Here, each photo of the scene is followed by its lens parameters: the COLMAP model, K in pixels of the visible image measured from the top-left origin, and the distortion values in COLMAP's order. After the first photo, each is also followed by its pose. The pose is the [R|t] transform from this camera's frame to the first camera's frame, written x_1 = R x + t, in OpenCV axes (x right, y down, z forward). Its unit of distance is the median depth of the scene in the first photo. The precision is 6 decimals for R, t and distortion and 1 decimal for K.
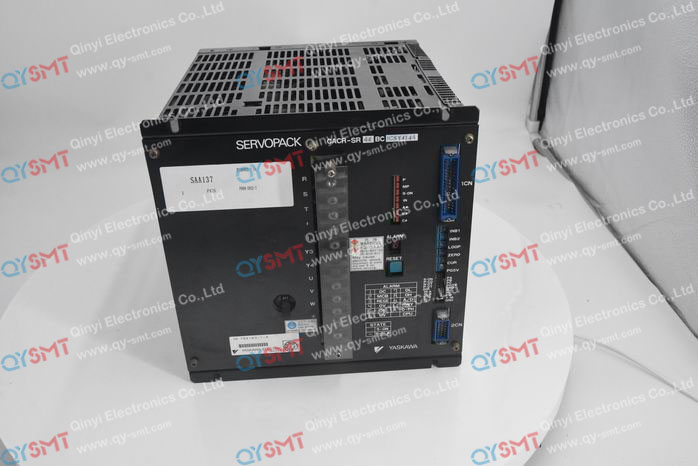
lens RADIAL K [[612.4, 0, 350.5], [0, 612.4, 232.1], [0, 0, 1]] dist [-0.014023, 0.005059]
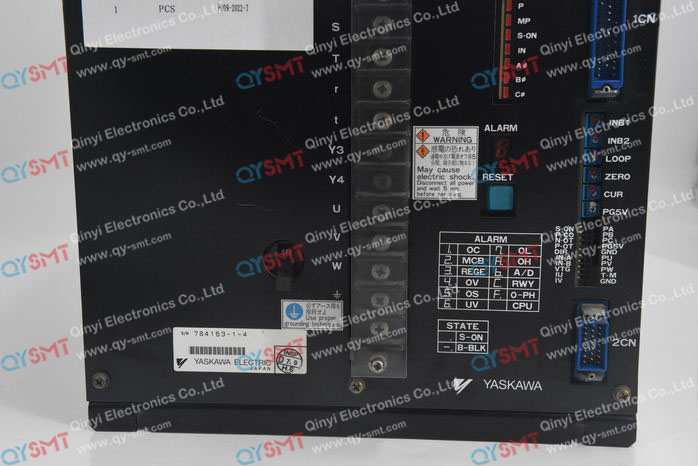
lens RADIAL K [[971.9, 0, 346.3], [0, 971.9, 232.6], [0, 0, 1]] dist [0.126990, 0.000000]
pose [[0.990854, 0.049005, -0.125723, 0.049558], [-0.083419, 0.954807, -0.285279, 0.329367], [0.106062, 0.293158, 0.950163, 0.209820]]
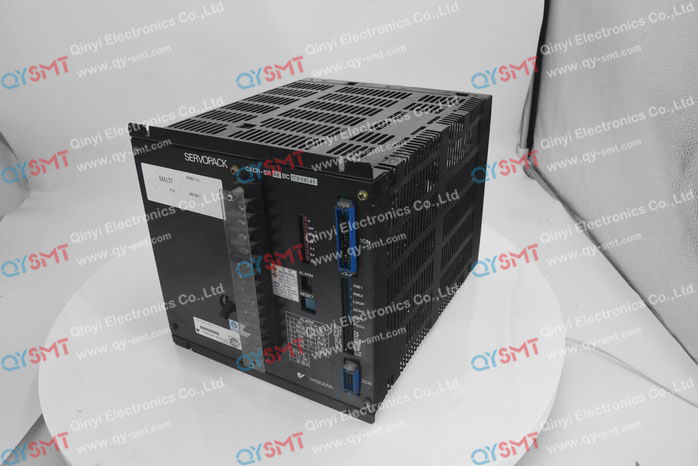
lens RADIAL K [[535.3, 0, 351.3], [0, 535.3, 239.5], [0, 0, 1]] dist [-0.051888, -0.003838]
pose [[0.838520, 0.259489, -0.479114, 0.527860], [-0.265202, 0.962498, 0.057148, -0.114908], [0.475975, 0.079142, 0.875890, 0.241138]]
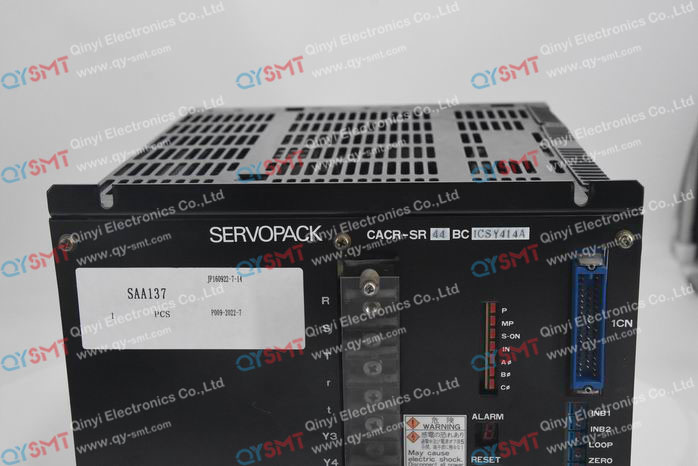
lens RADIAL K [[971.9, 0, 358.2], [0, 971.9, 238.7], [0, 0, 1]] dist [0.126990, 0.000000]
pose [[0.993690, 0.035146, -0.106513, 0.043955], [-0.057081, 0.975925, -0.210506, 0.040670], [0.096550, 0.215258, 0.971773, 0.106210]]
